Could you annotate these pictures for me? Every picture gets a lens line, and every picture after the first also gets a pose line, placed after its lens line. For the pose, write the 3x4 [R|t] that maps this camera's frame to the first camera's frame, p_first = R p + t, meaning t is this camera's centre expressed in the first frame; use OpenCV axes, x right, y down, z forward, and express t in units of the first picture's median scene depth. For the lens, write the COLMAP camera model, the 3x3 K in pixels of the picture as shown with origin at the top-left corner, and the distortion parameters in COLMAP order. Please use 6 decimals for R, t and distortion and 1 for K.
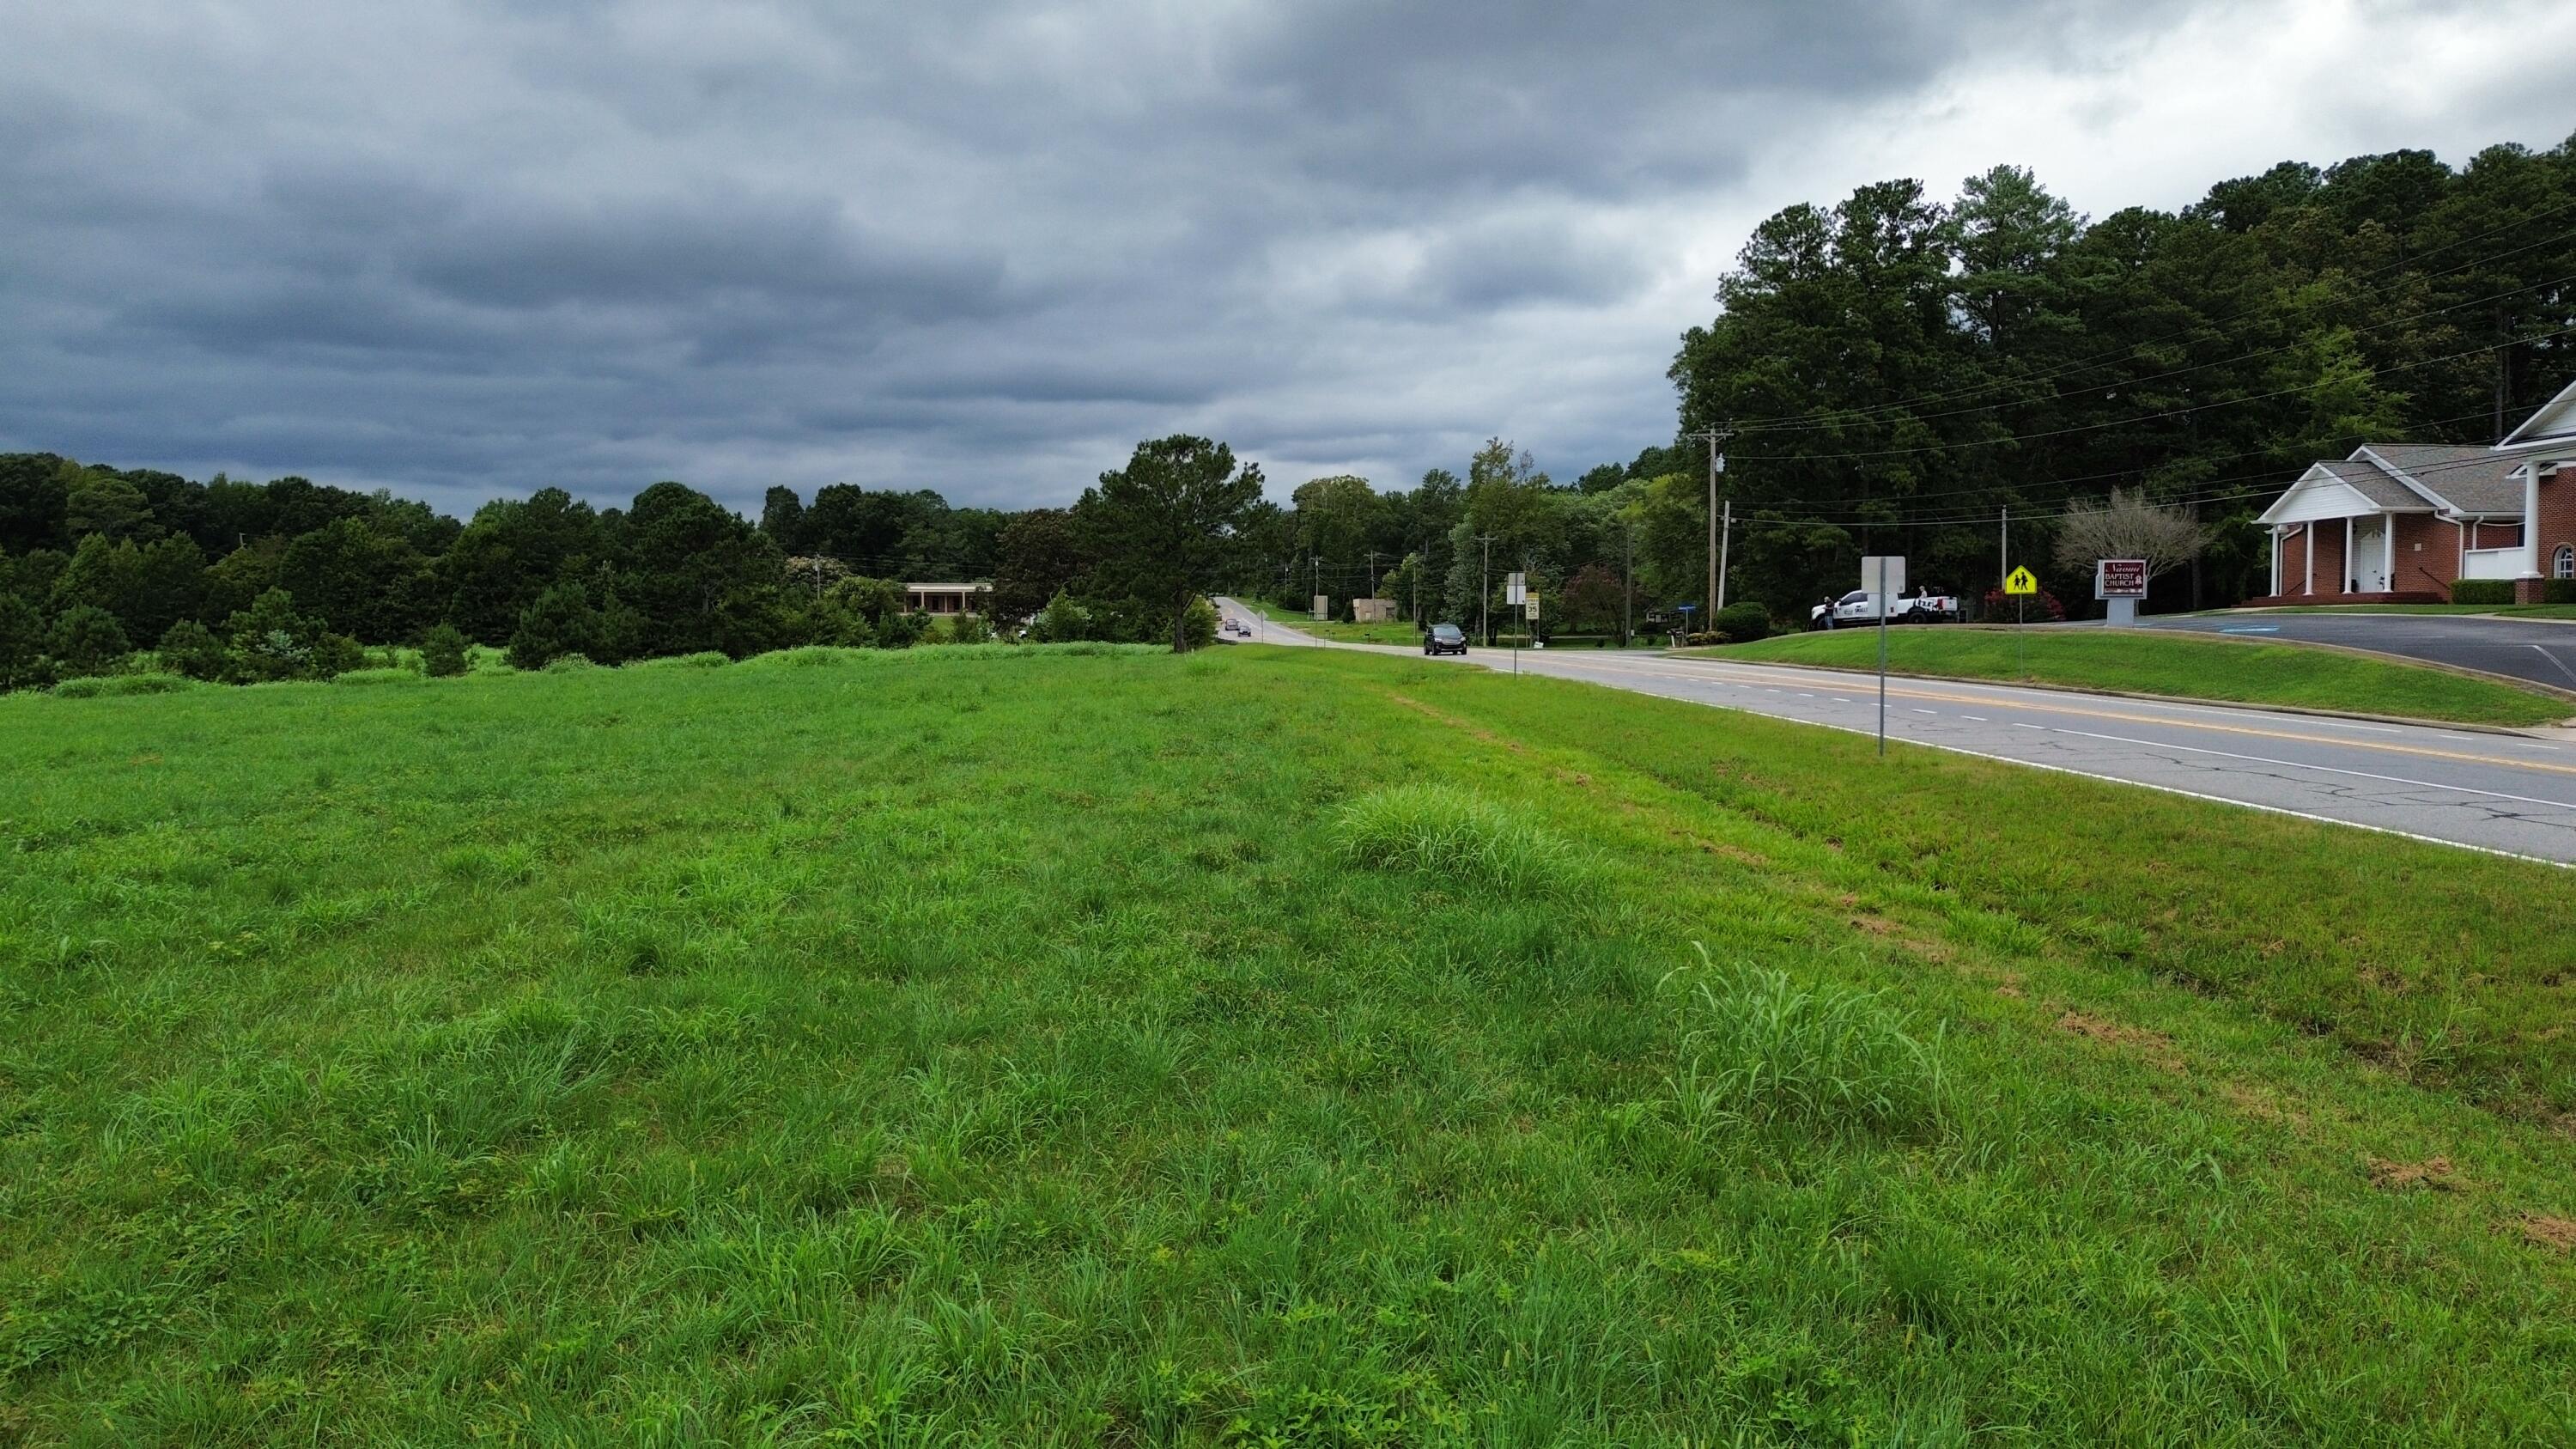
lens RADIAL K [[1841.8, 0, 1279.2], [0, 1841.8, 692.3], [0, 0, 1]] dist [0.073658, -0.073092]
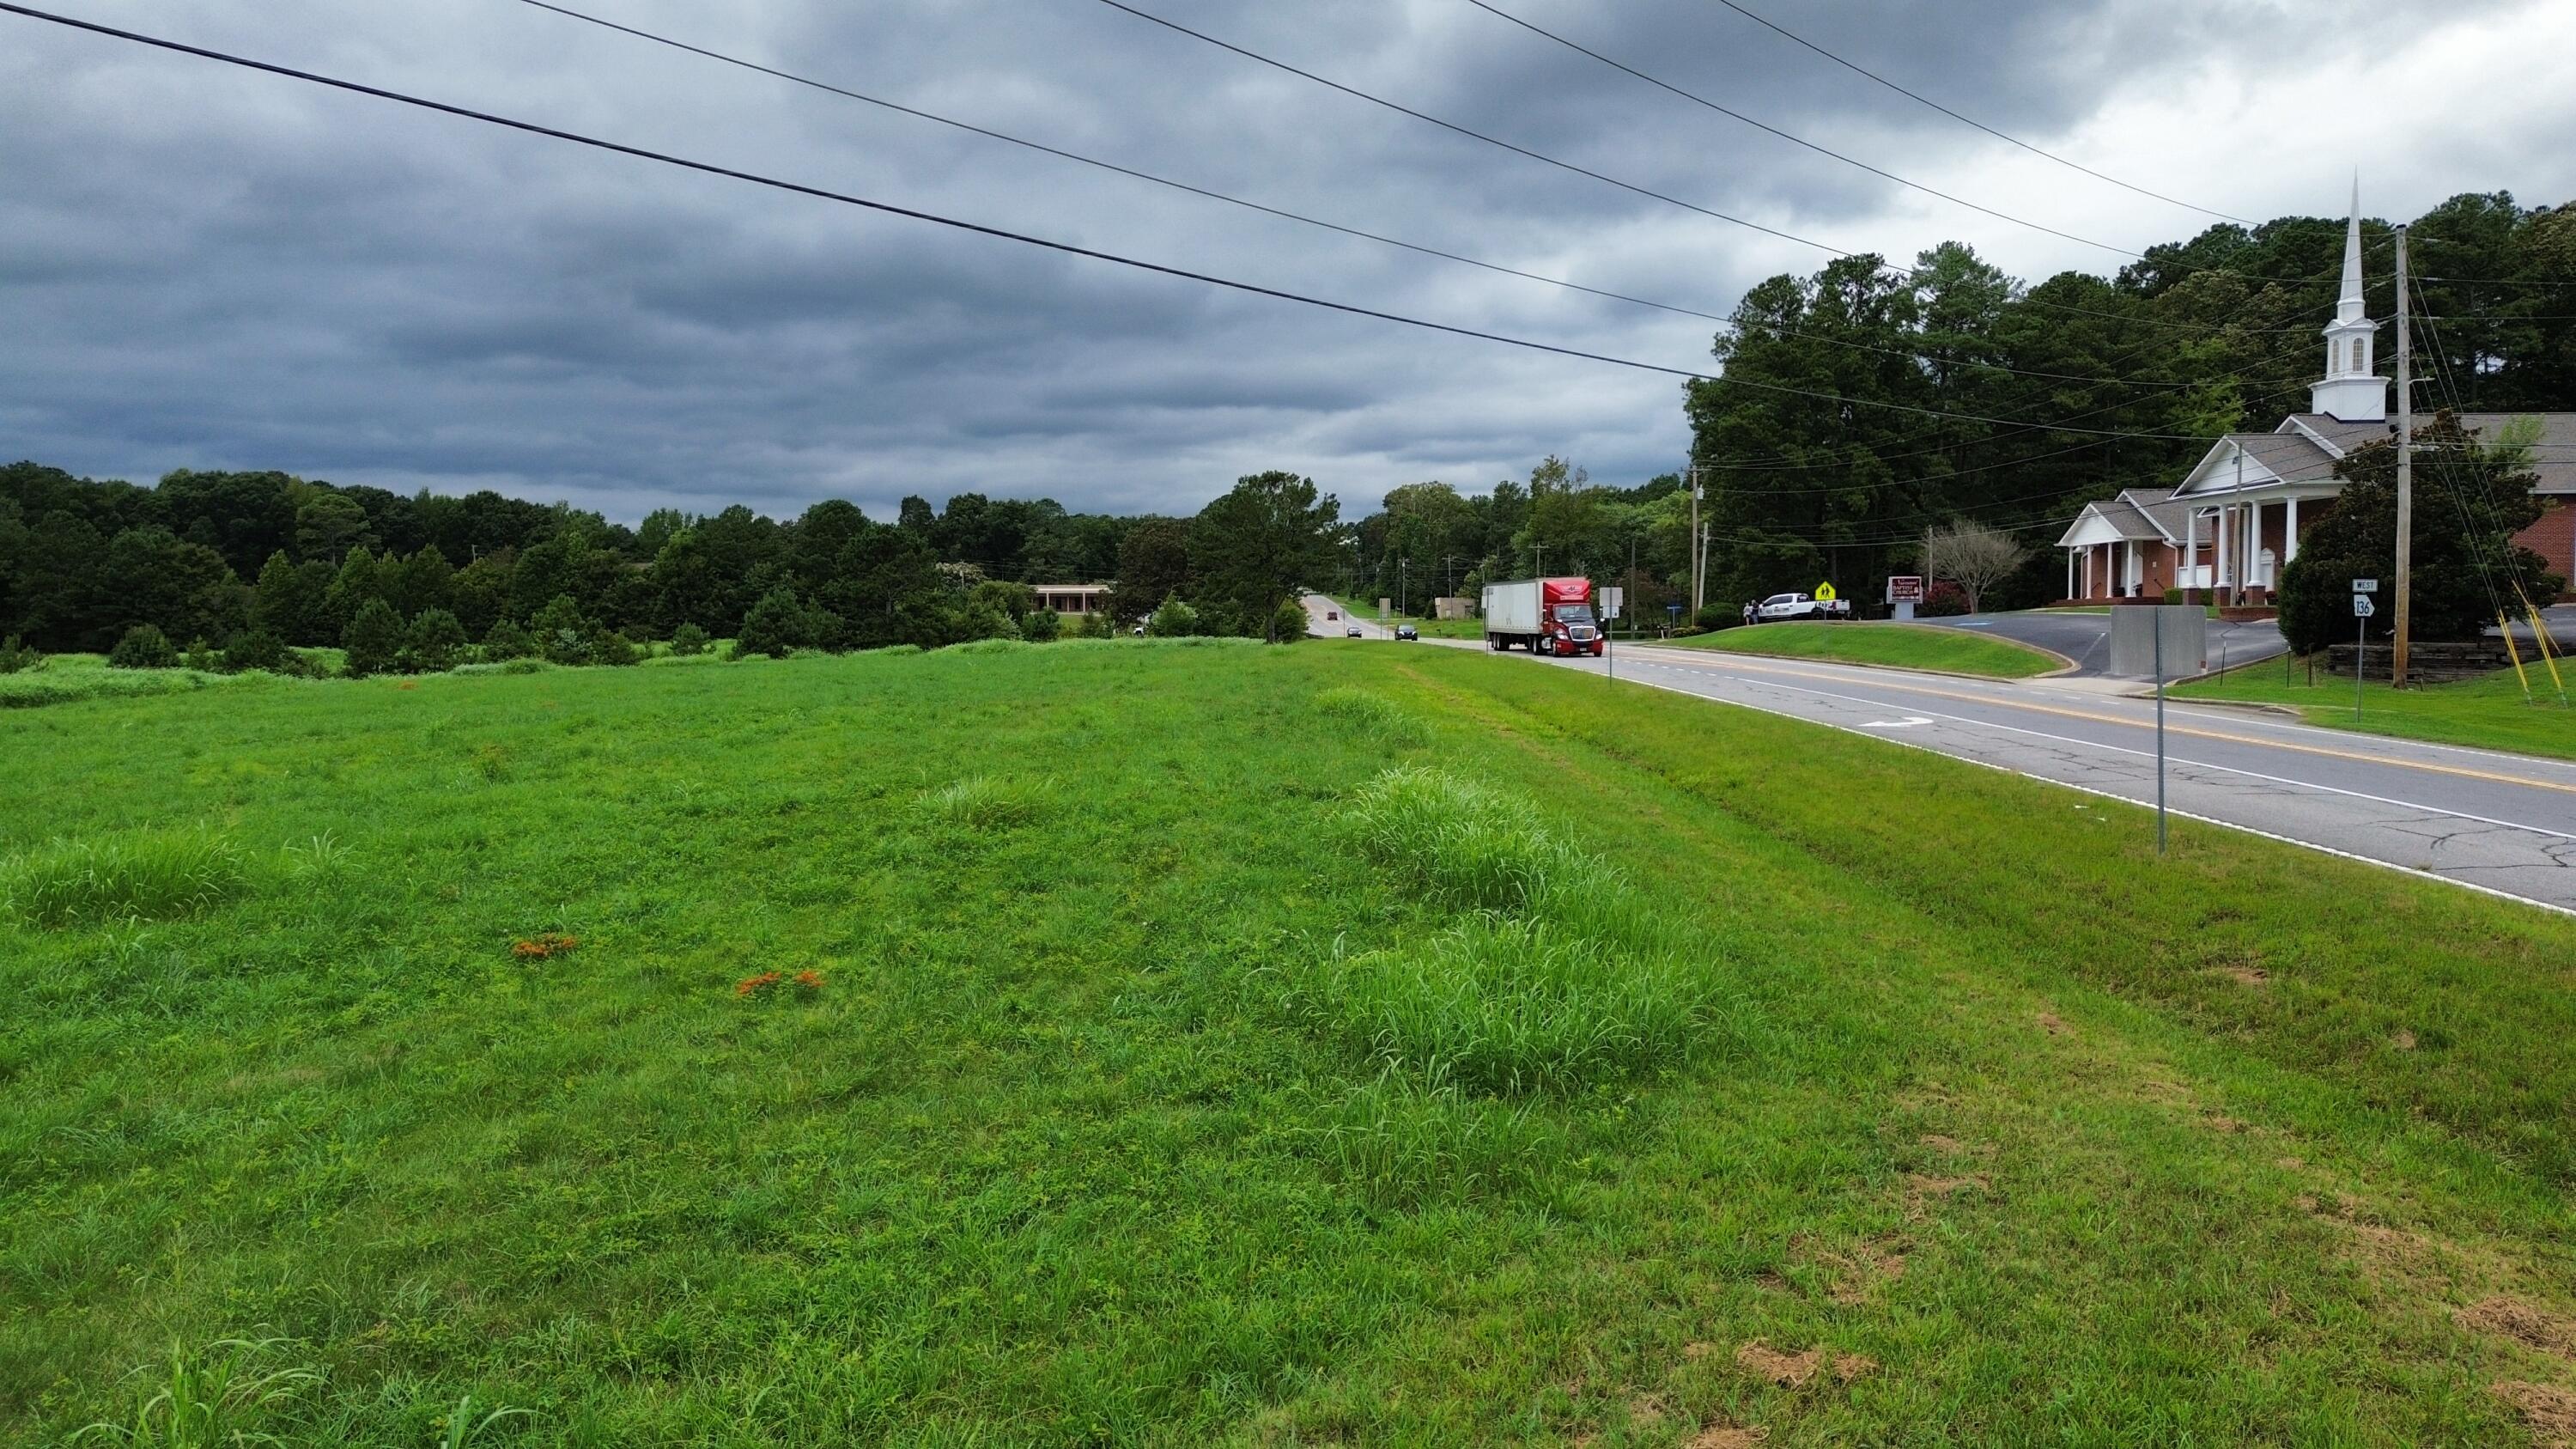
lens RADIAL K [[1826.5, 0, 1324.2], [0, 1826.5, 734.4], [0, 0, 1]] dist [0.063258, -0.072319]
pose [[0.999542, -0.000424, -0.030250, 0.014064], [0.001183, 0.999685, 0.025077, 0.006432], [0.030230, -0.025101, 0.999228, -0.182374]]
